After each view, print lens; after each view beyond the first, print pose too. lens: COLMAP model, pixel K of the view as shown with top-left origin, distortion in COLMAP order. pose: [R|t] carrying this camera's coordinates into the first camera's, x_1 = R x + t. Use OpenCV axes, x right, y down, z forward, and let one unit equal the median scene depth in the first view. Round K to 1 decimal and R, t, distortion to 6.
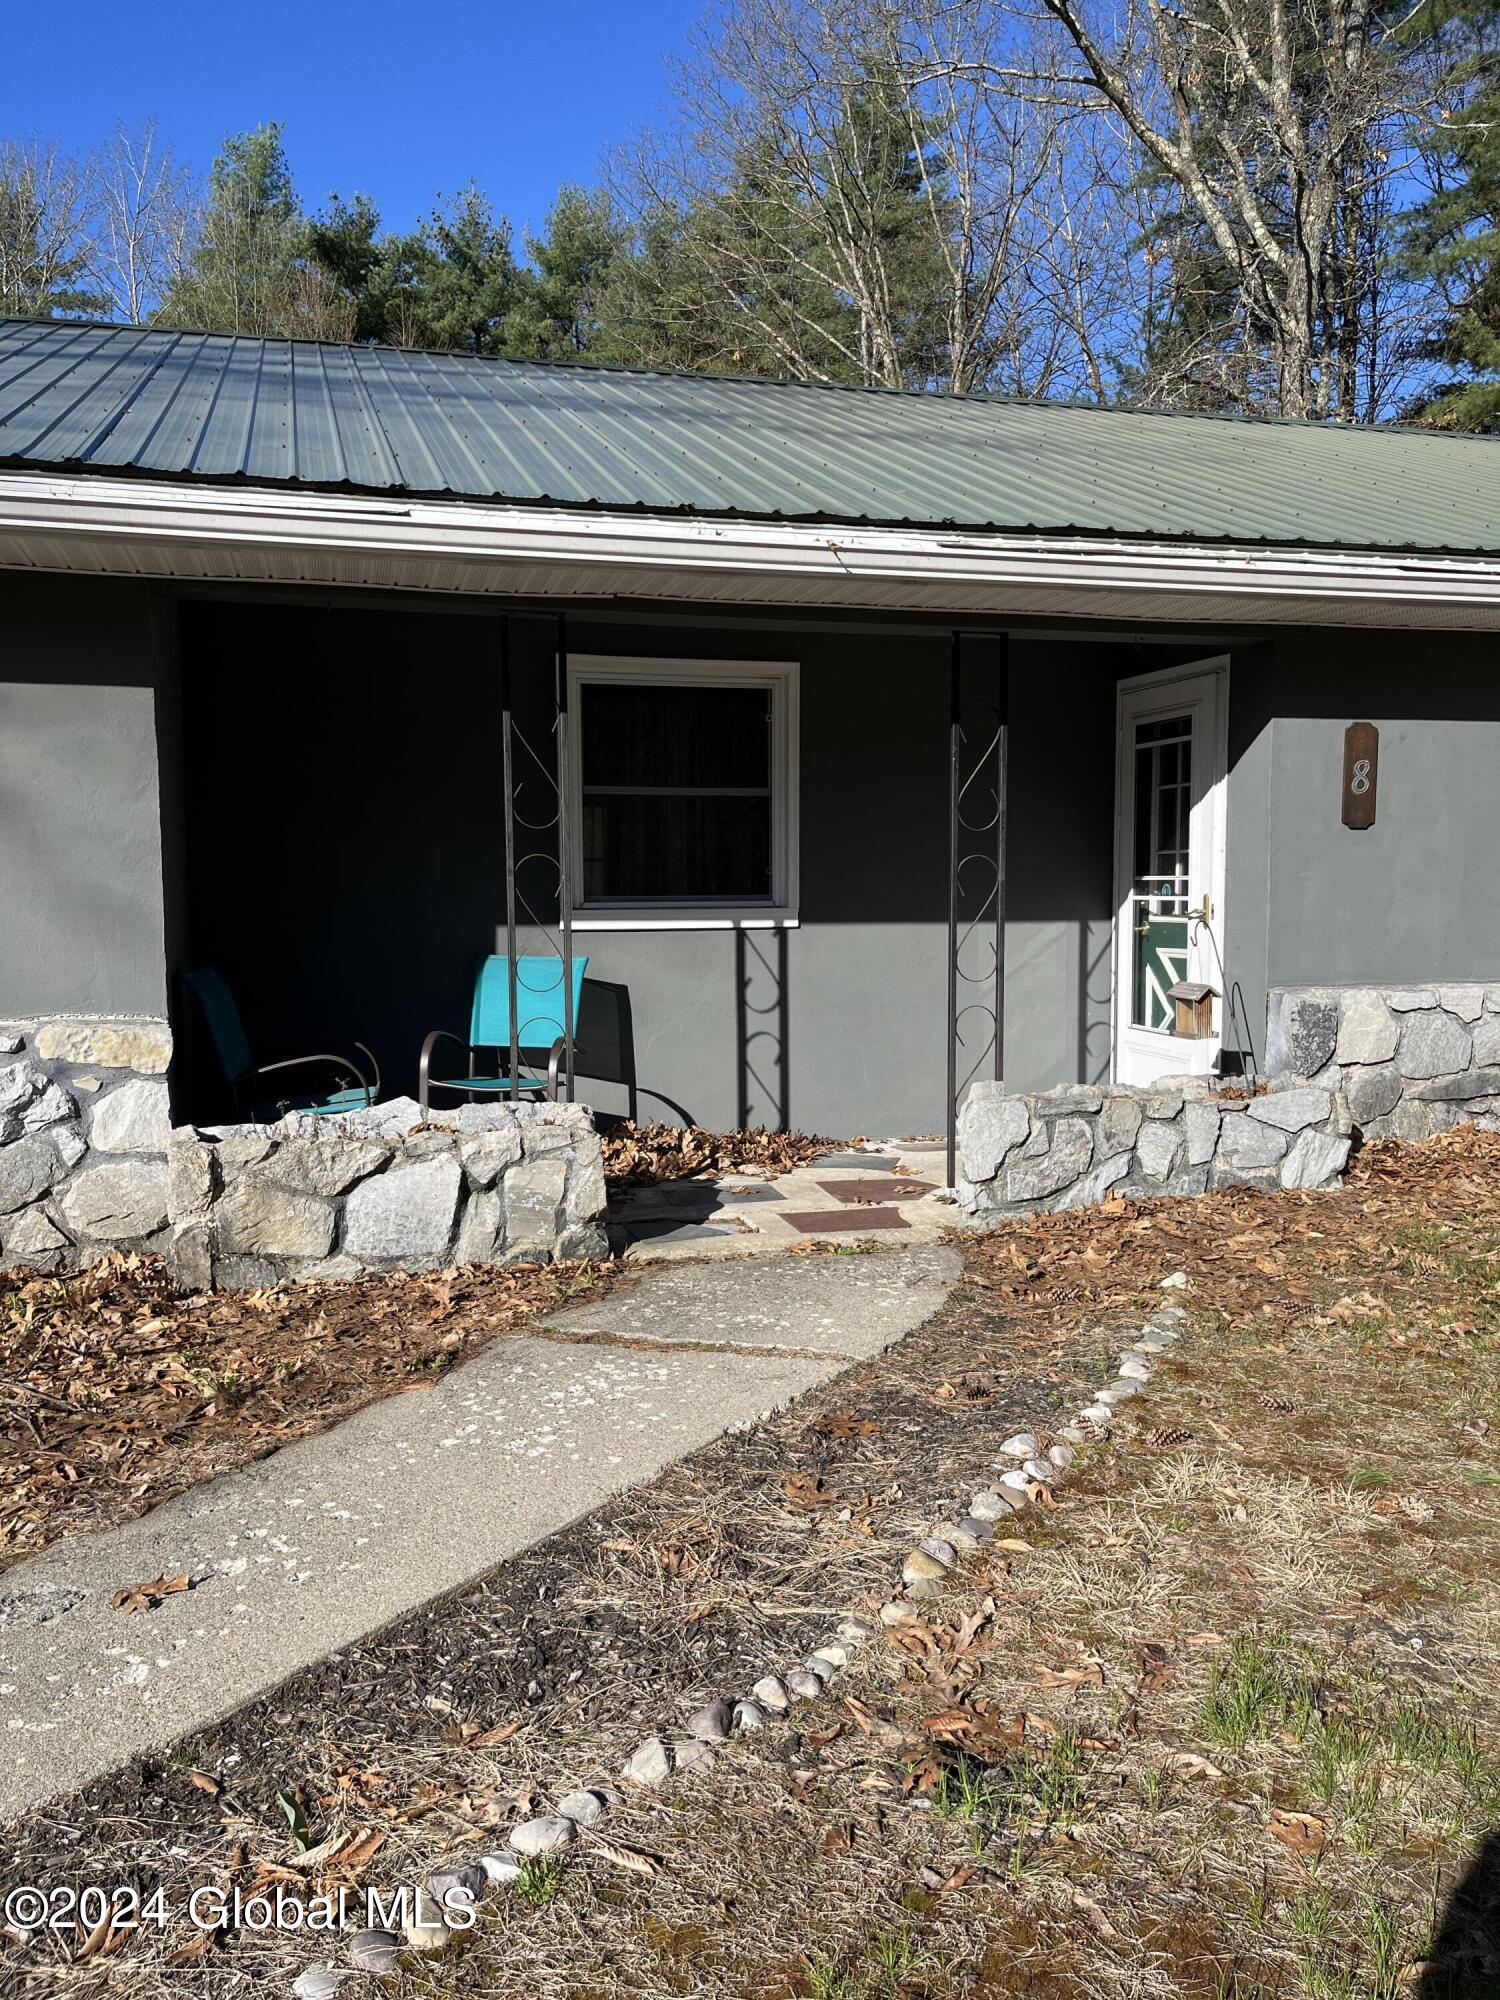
lens RADIAL K [[1508.9, 0, 754.7], [0, 1508.9, 995.4], [0, 0, 1]] dist [0.025717, -0.028030]
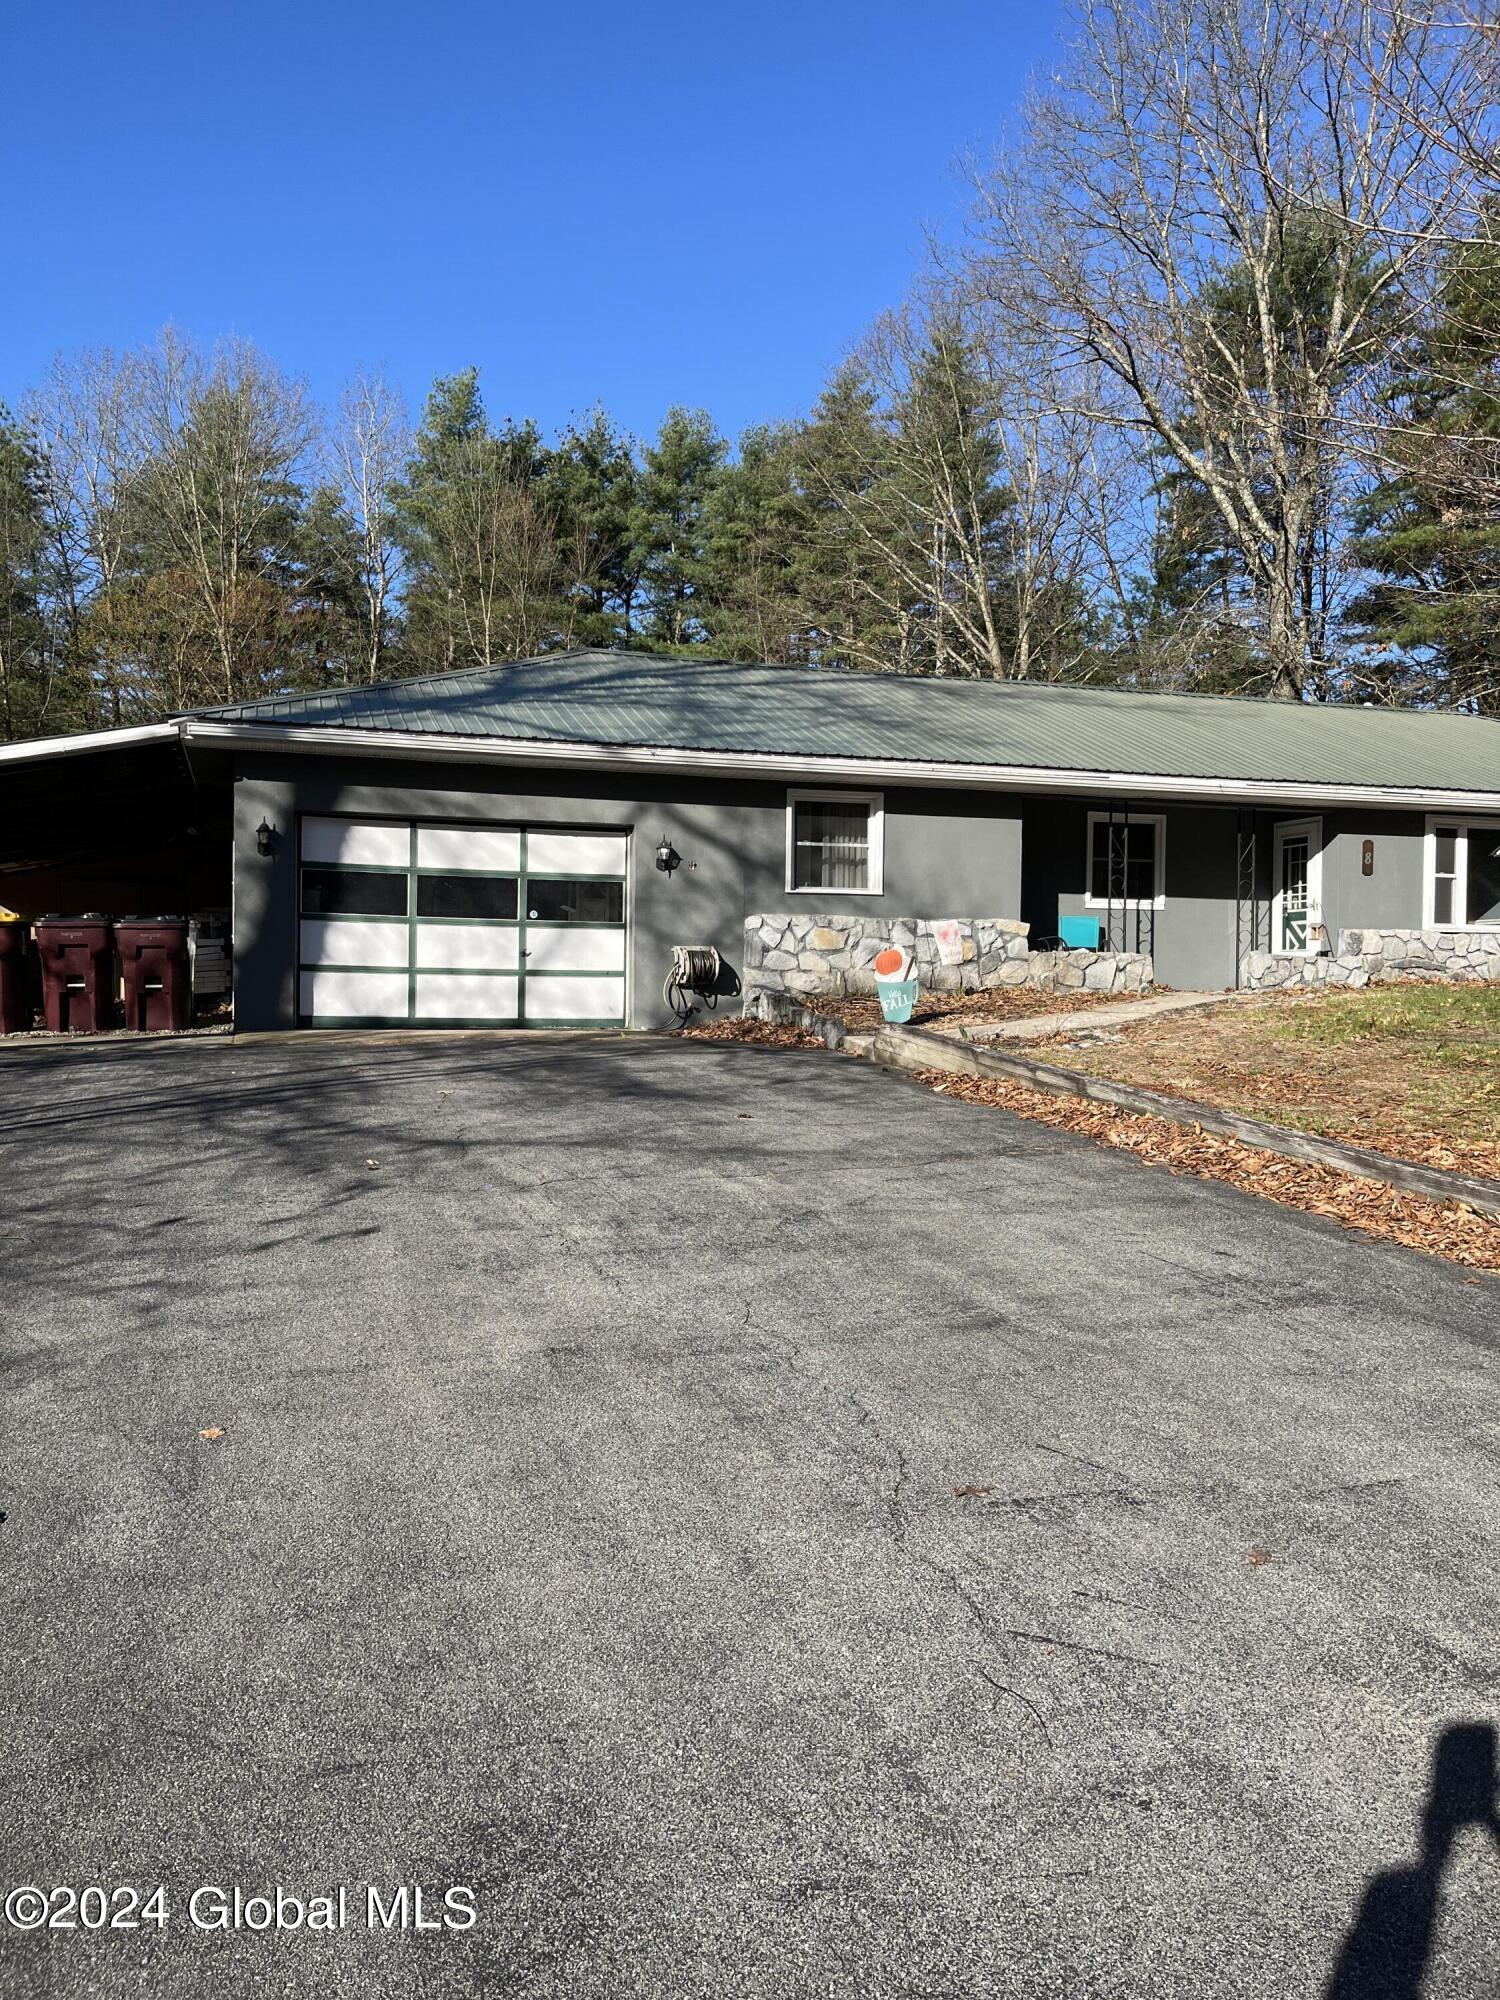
lens RADIAL K [[1508.9, 0, 746.5], [0, 1508.9, 1007.0], [0, 0, 1]] dist [0.025717, -0.028030]
pose [[0.999380, 0.014270, 0.032173, -0.827892], [-0.012110, 0.997723, -0.066354, 0.326867], [-0.033047, 0.065923, 0.997277, -1.729321]]
